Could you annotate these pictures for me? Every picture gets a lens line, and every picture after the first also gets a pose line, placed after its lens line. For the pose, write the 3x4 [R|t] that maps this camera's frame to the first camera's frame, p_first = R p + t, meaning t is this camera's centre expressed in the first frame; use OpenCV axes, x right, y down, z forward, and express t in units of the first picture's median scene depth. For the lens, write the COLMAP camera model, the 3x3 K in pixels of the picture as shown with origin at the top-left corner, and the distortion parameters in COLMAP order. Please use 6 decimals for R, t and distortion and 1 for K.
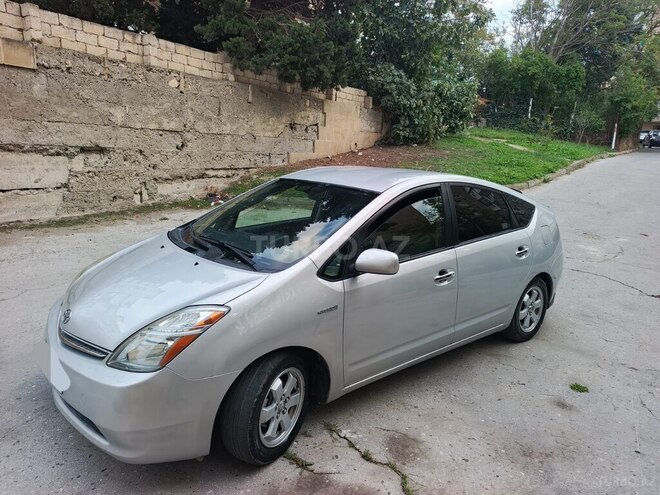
lens RADIAL K [[467.4, 0, 329.1], [0, 467.4, 247.5], [0, 0, 1]] dist [0.024553, -0.018037]
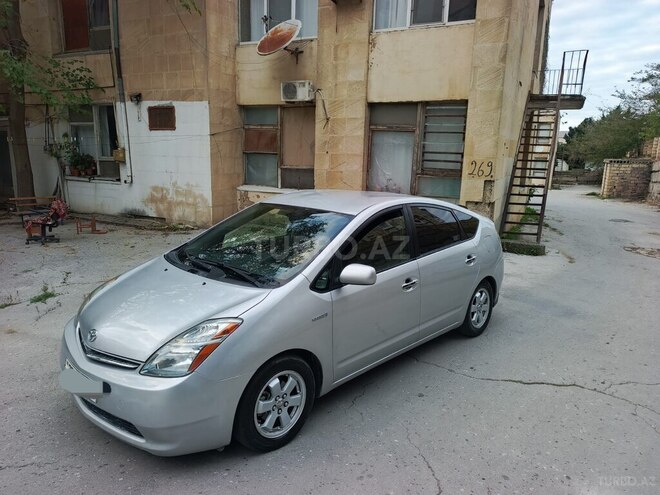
lens RADIAL K [[467.4, 0, 329.1], [0, 467.4, 247.5], [0, 0, 1]] dist [0.024553, -0.018037]
pose [[0.993016, -0.038467, 0.111529, -0.030456], [0.040750, 0.999002, -0.018267, -0.006013], [-0.110715, 0.022684, 0.993593, -0.054800]]
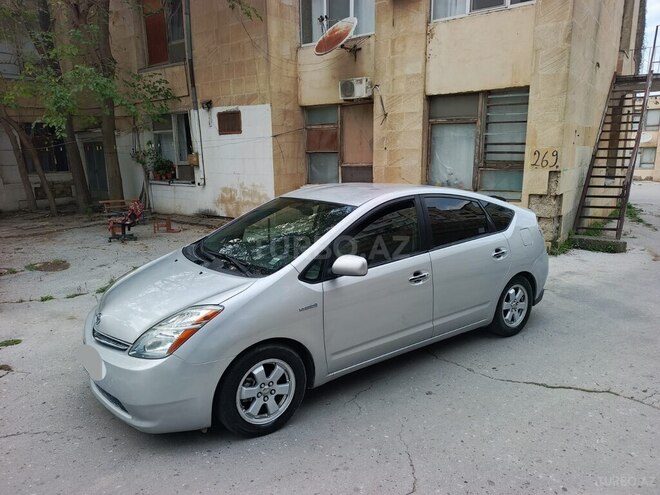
lens RADIAL K [[467.4, 0, 329.1], [0, 467.4, 247.5], [0, 0, 1]] dist [0.024553, -0.018037]
pose [[0.996699, -0.039719, -0.070808, 0.040058], [0.037960, 0.998940, -0.026019, 0.003997], [0.071766, 0.023245, 0.997151, -0.054340]]
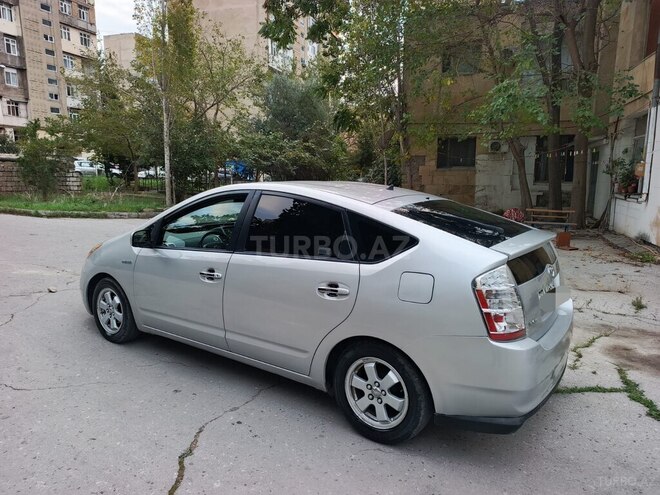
lens RADIAL K [[467.4, 0, 329.1], [0, 467.4, 247.5], [0, 0, 1]] dist [0.024553, -0.018037]
pose [[0.267414, 0.117476, -0.956394, 0.475391], [-0.209157, 0.975953, 0.061397, -0.042974], [0.940608, 0.183618, 0.285555, 0.336951]]
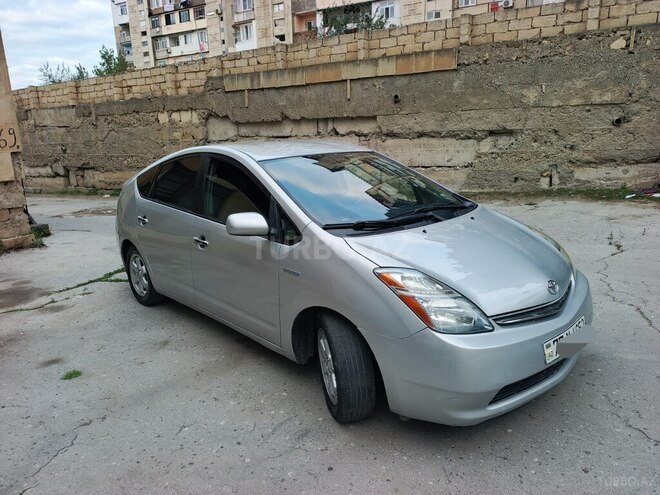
lens RADIAL K [[469.4, 0, 330.0], [0, 469.4, 247.5], [0, 0, 1]] dist [0.014752, -0.004239]
pose [[0.083608, 0.195573, -0.977119, 0.556435], [-0.167787, 0.969315, 0.179655, -0.079406], [0.982272, 0.148927, 0.113857, 0.523469]]
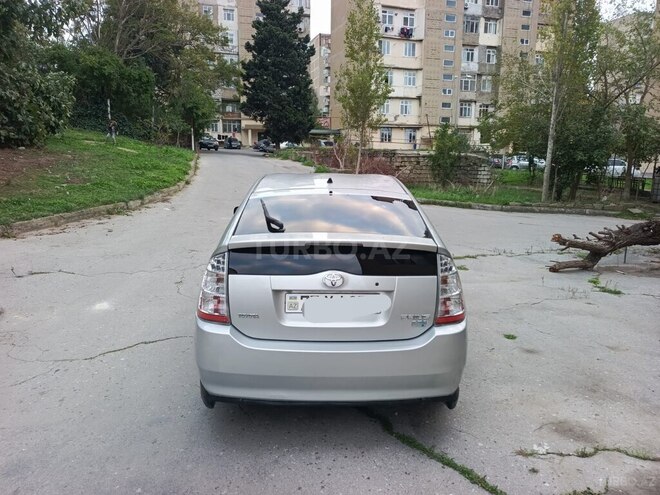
lens RADIAL K [[467.4, 0, 329.1], [0, 467.4, 247.5], [0, 0, 1]] dist [0.024553, -0.018037]
pose [[0.612060, -0.171713, 0.771944, -0.278420], [0.174493, 0.981407, 0.079954, -0.050375], [-0.771320, 0.085762, 0.630643, 0.211655]]
